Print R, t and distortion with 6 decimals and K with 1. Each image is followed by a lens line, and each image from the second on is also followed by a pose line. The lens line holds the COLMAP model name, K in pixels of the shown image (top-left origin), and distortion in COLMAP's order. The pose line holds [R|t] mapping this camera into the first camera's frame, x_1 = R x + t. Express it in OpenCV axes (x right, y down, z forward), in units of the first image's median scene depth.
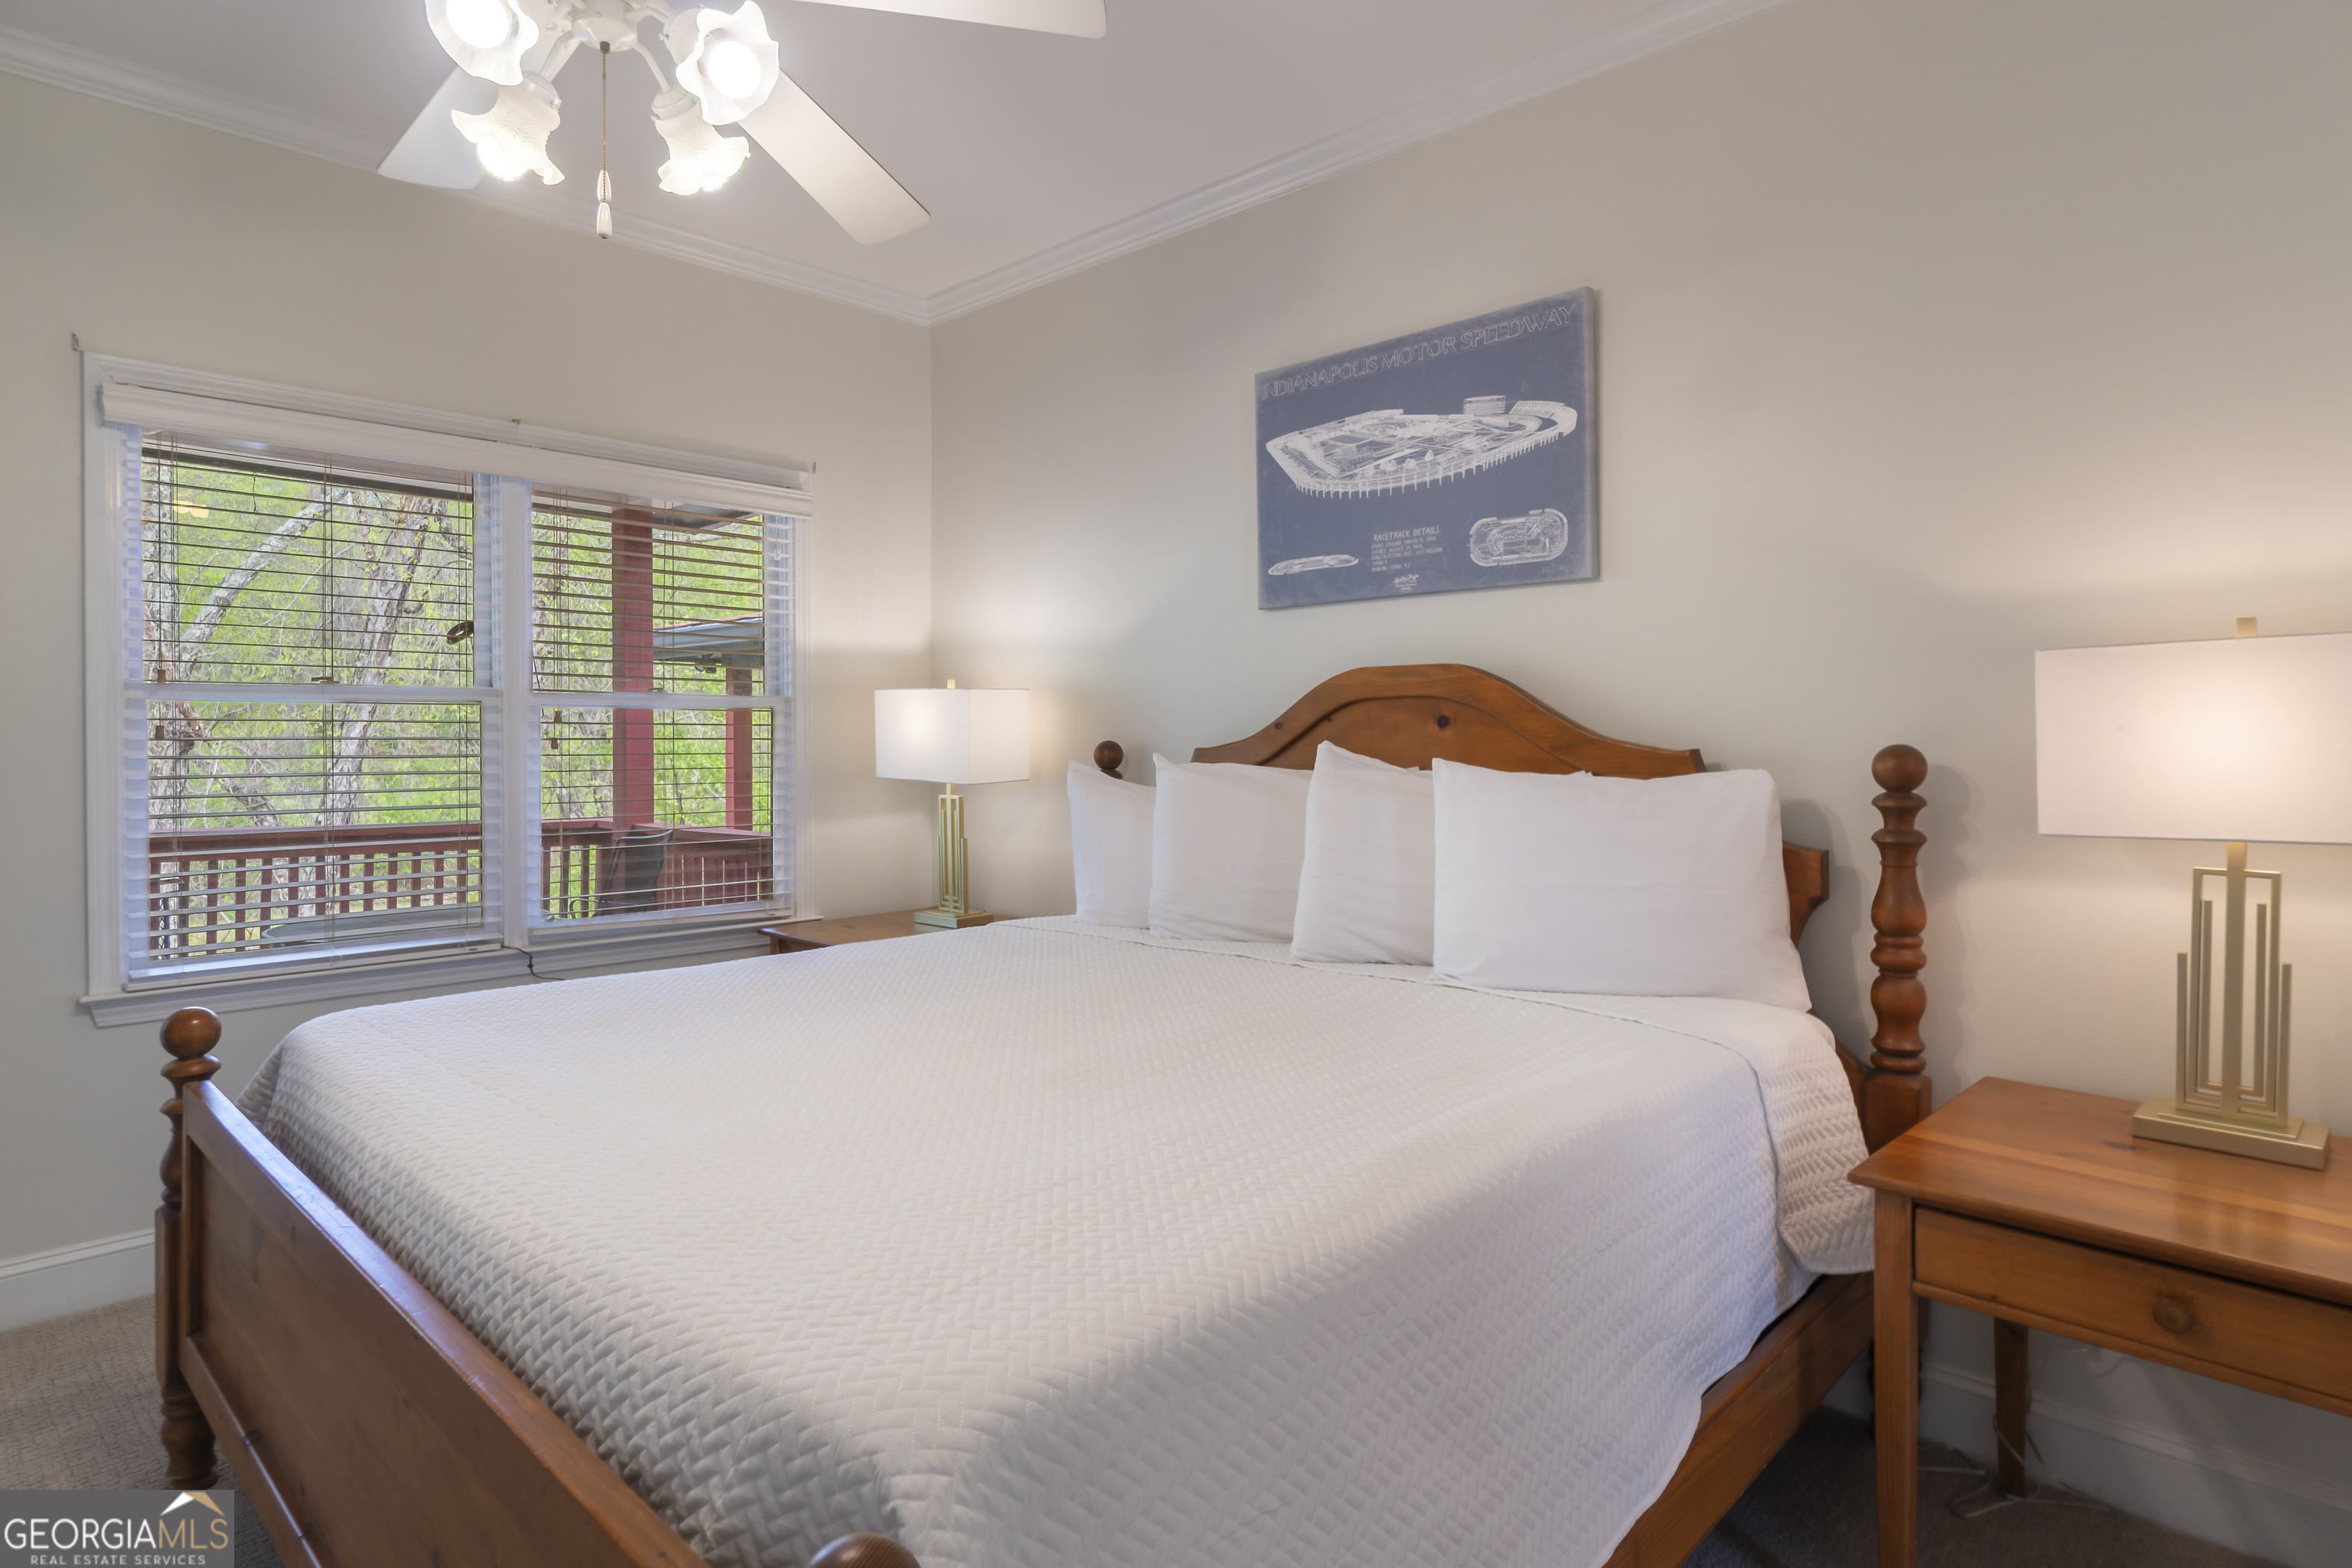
lens RADIAL K [[1269.8, 0, 1213.6], [0, 1269.8, 740.9], [0, 0, 1]] dist [0.003100, -0.003404]
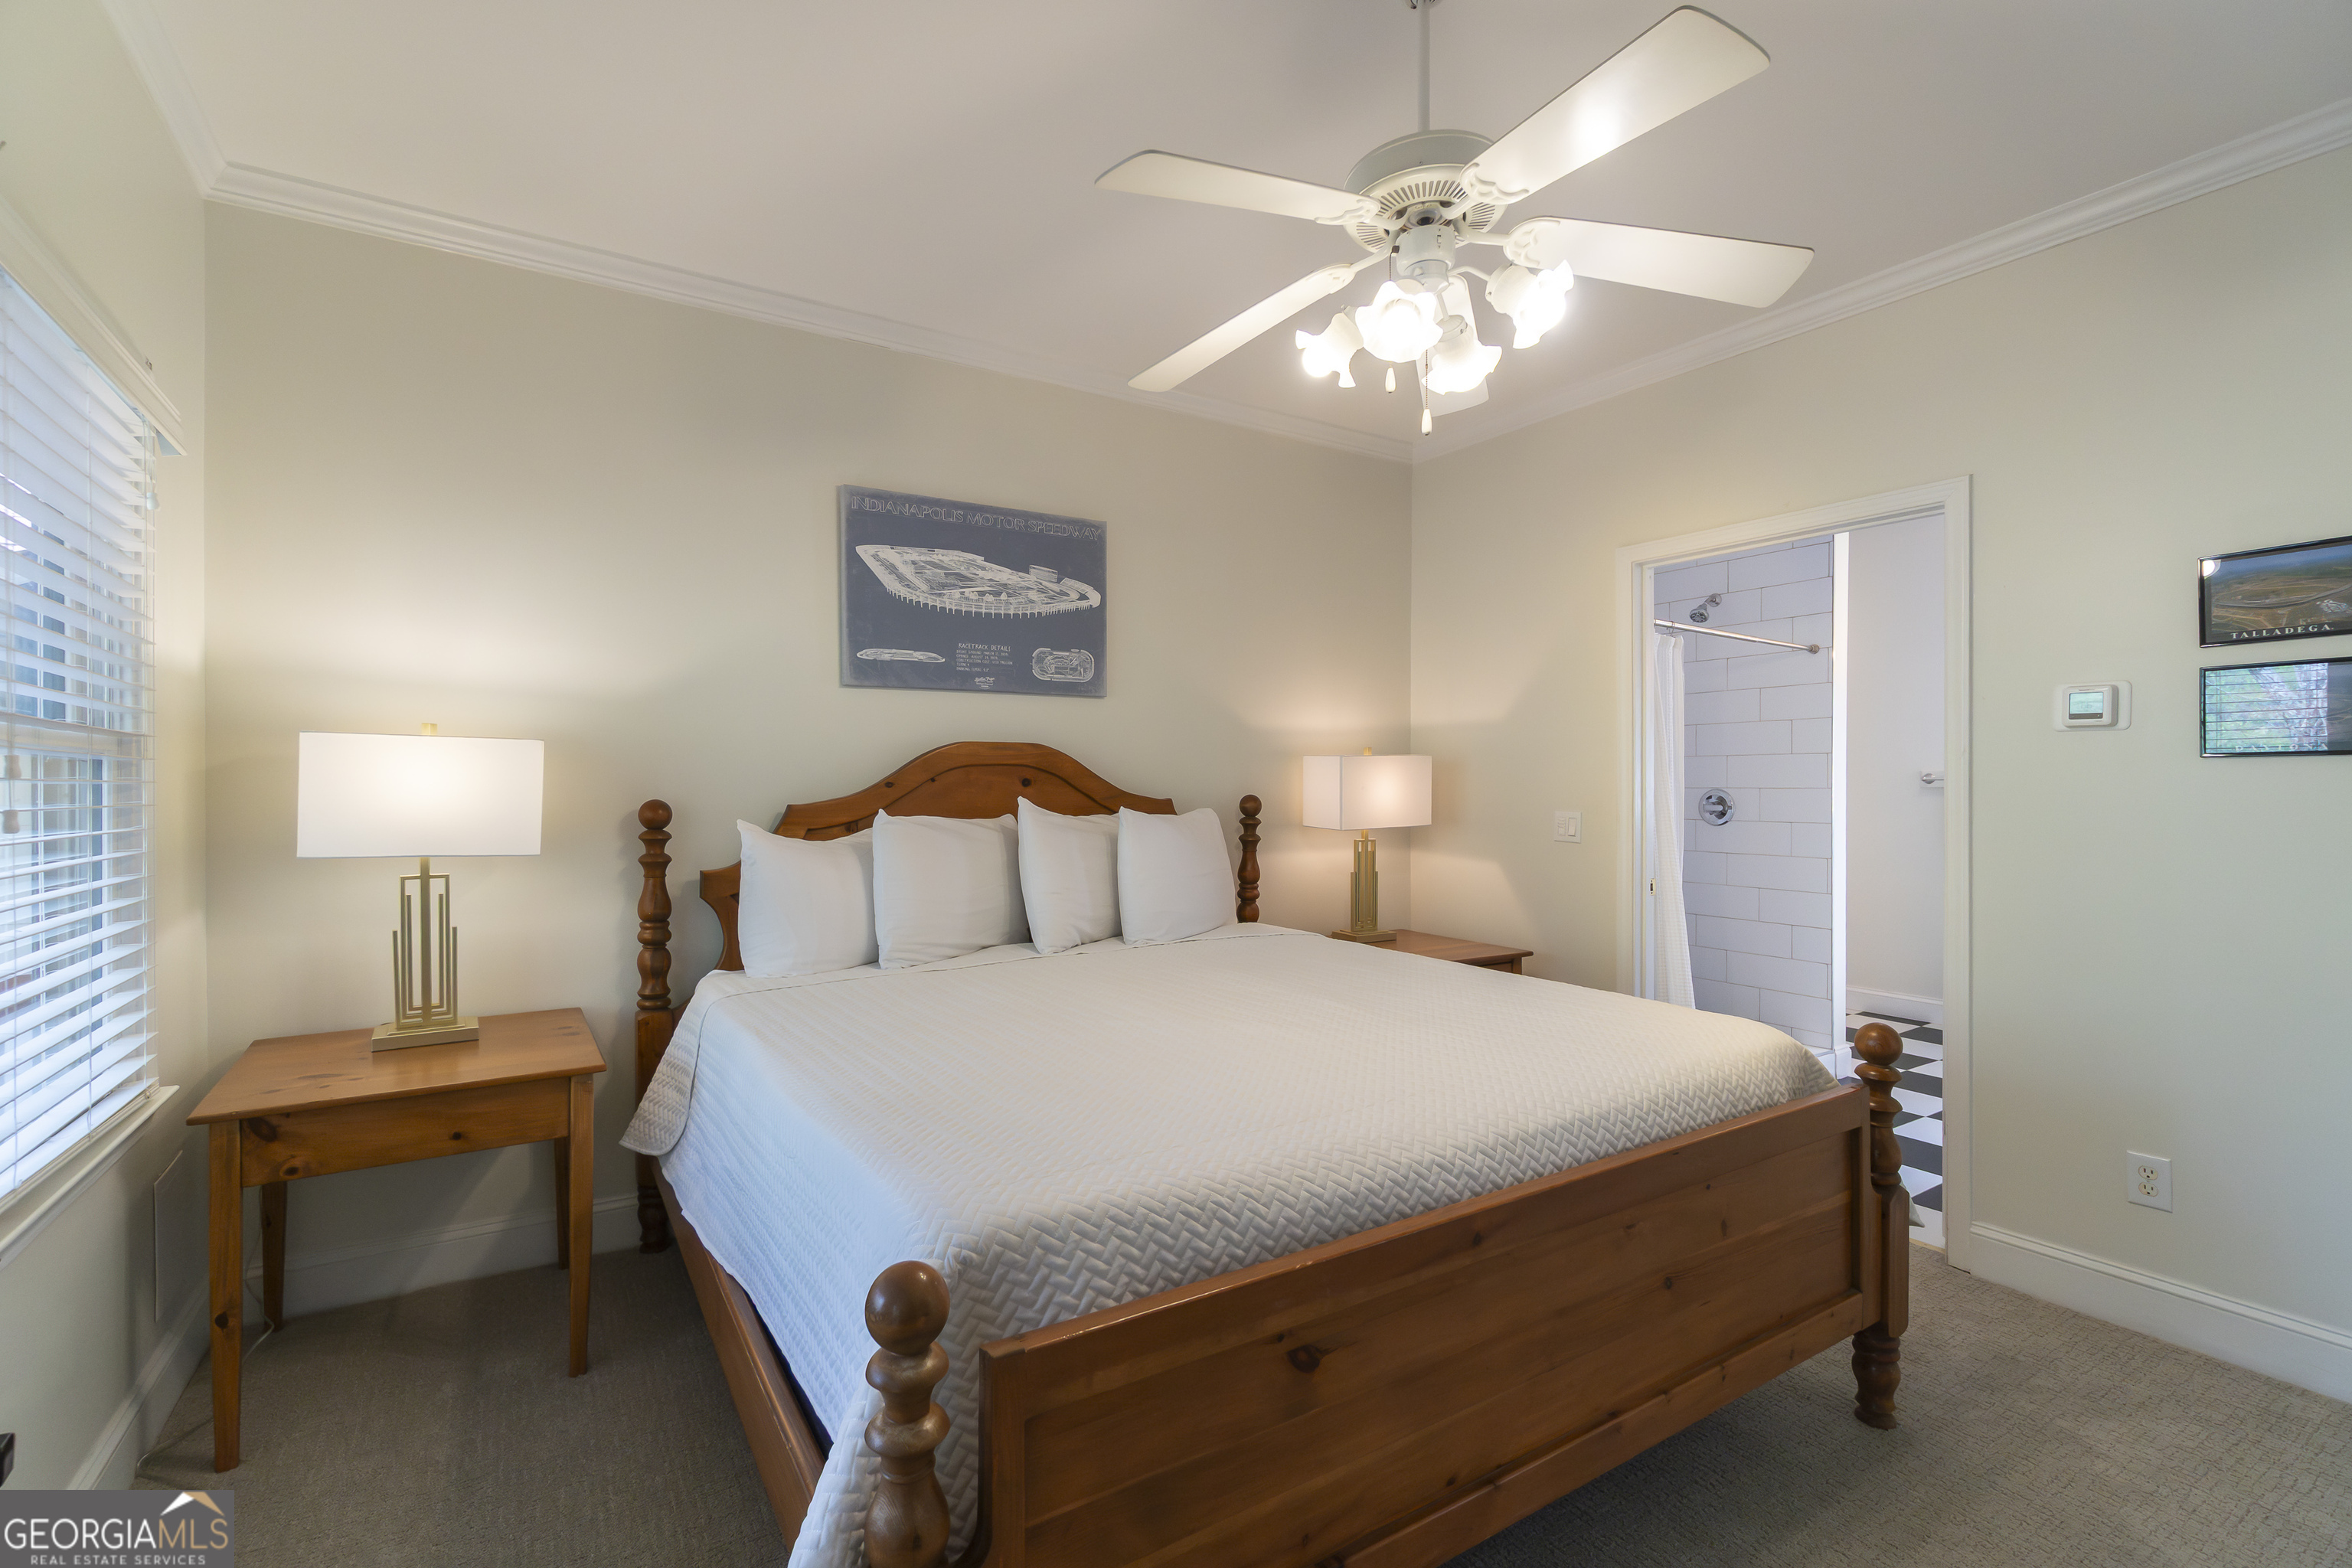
lens RADIAL K [[1053.7, 0, 1177.5], [0, 1053.7, 788.9], [0, 0, 1]] dist [-0.003636, 0.001475]
pose [[0.249287, 0.002035, 0.968428, -0.939944], [0.009614, 0.999943, -0.004576, -0.000539], [-0.968382, 0.010451, 0.249253, 0.525532]]
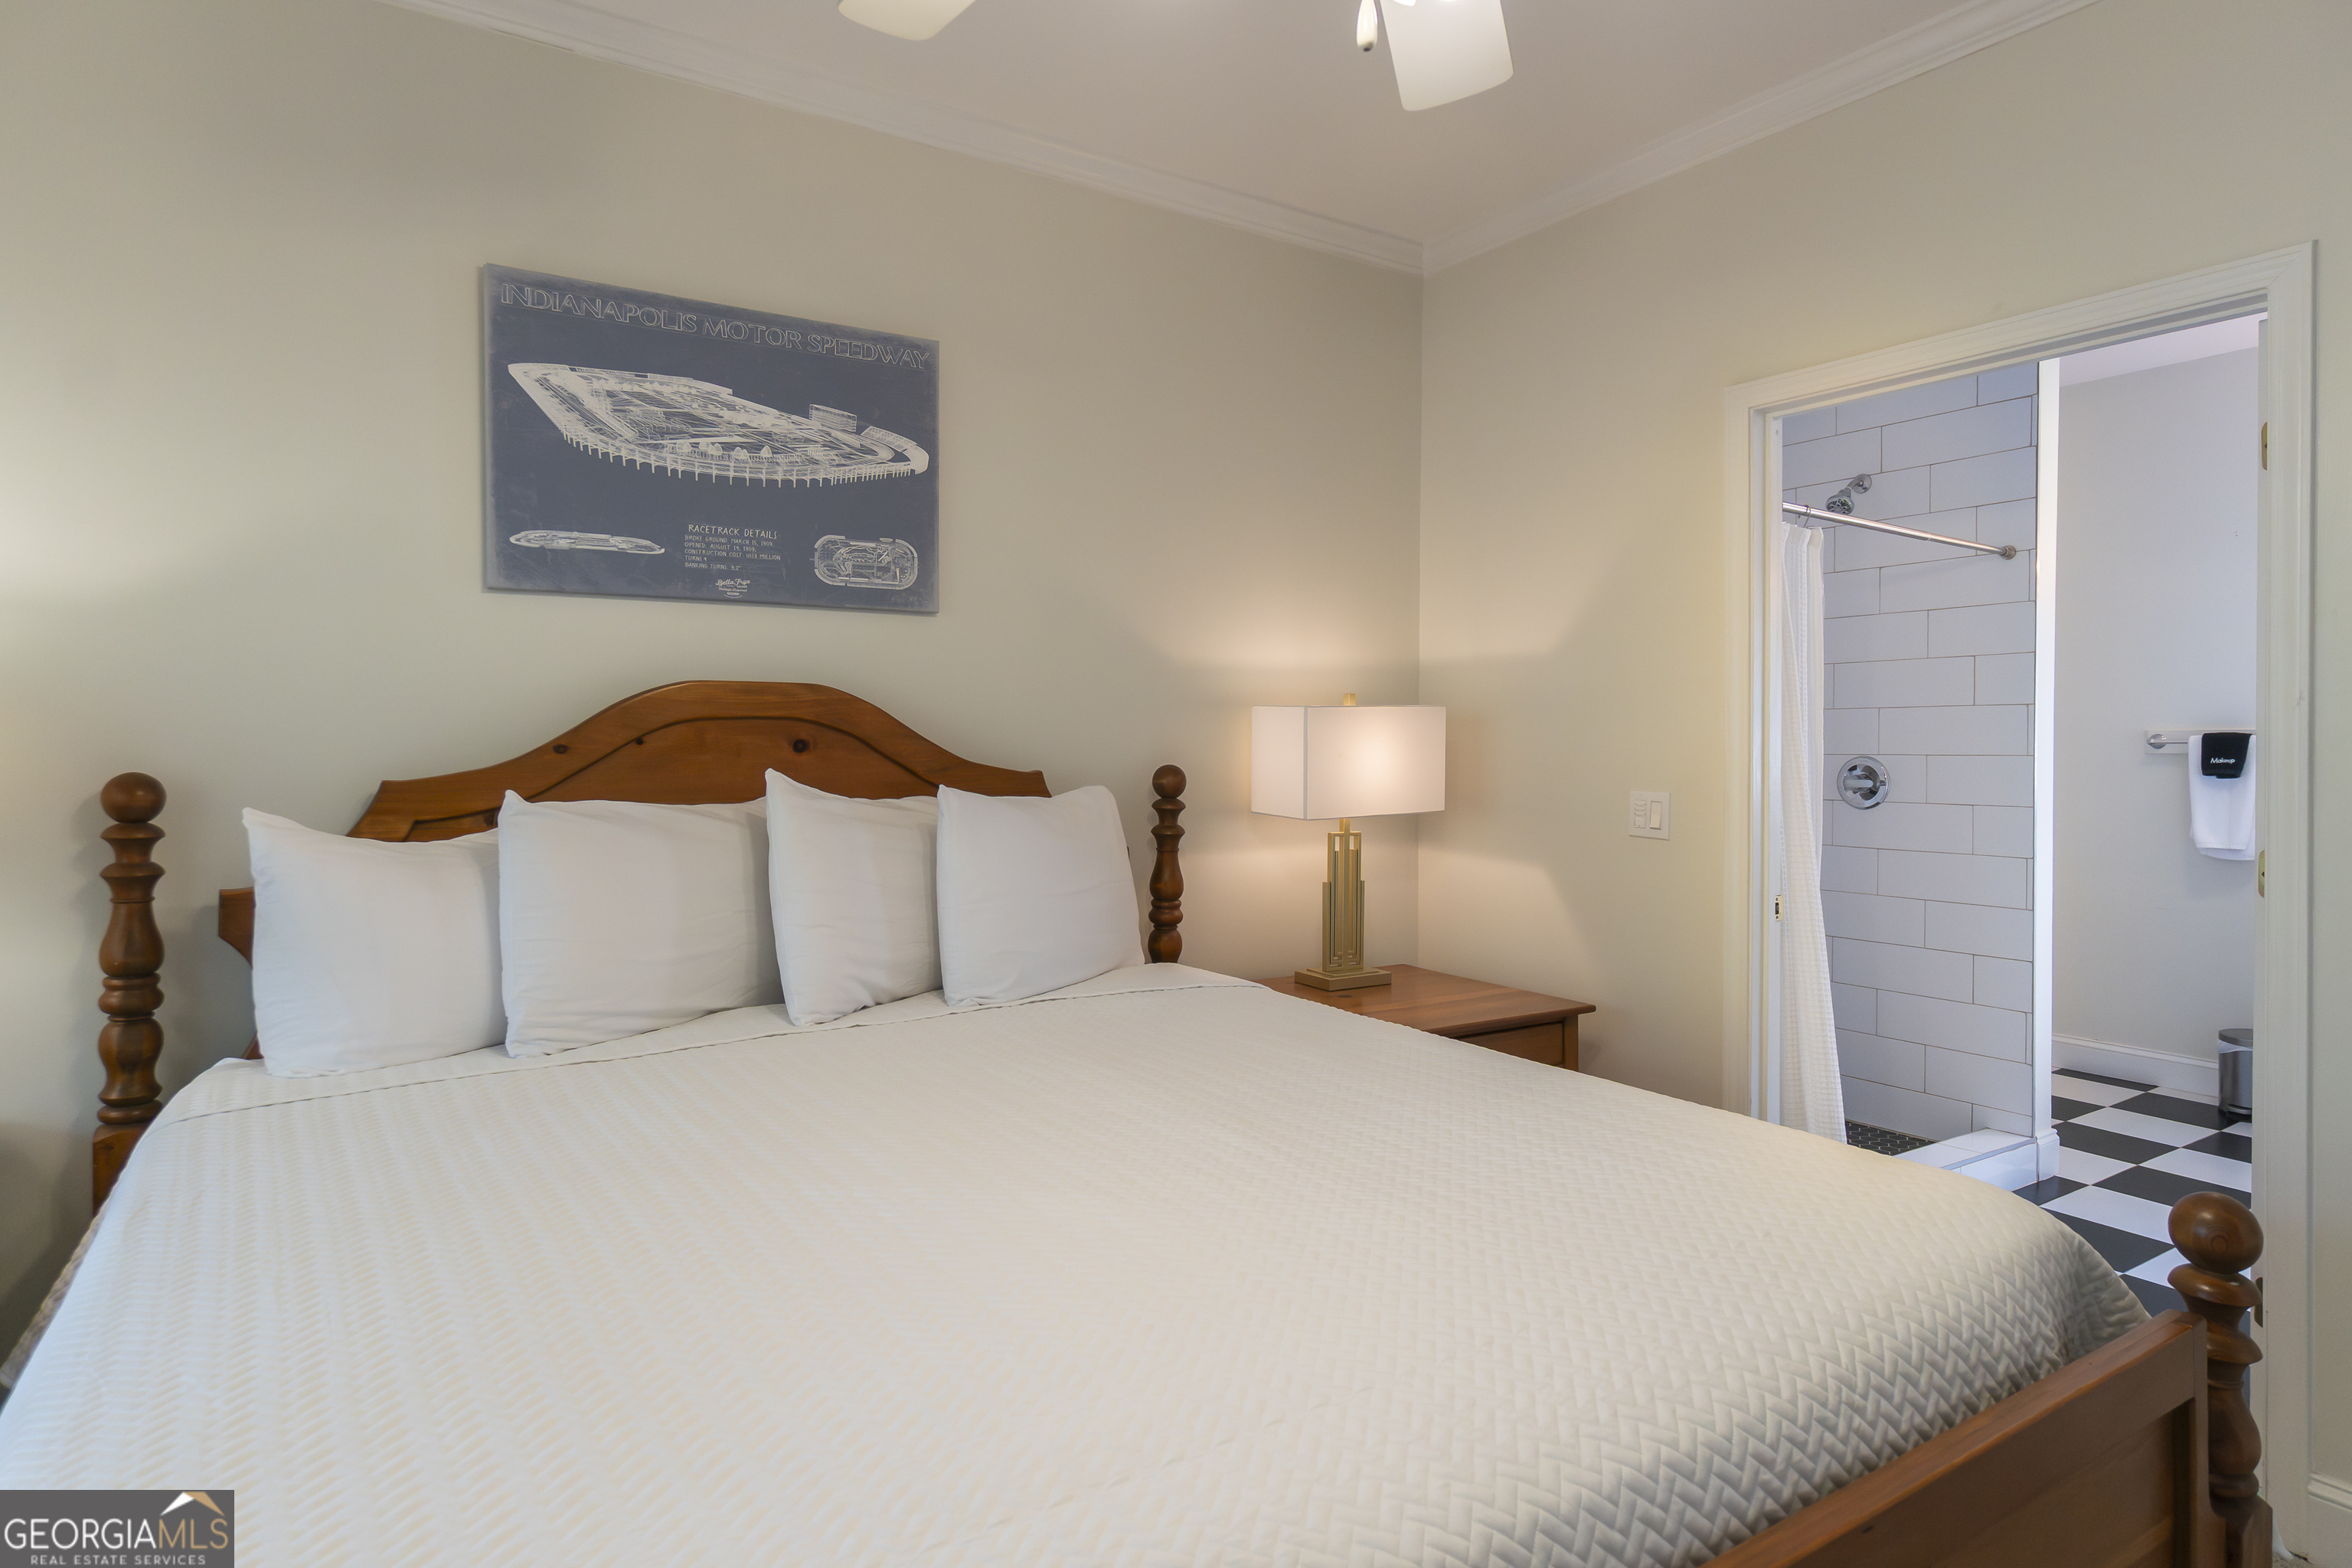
lens RADIAL K [[1336.2, 0, 1176.5], [0, 1336.2, 752.3], [0, 0, 1]] dist [-0.002554, 0.004754]
pose [[0.235946, 0.001966, 0.971764, -0.695886], [0.006904, 0.999969, -0.003700, -0.004777], [-0.971742, 0.007582, 0.235925, 0.499182]]
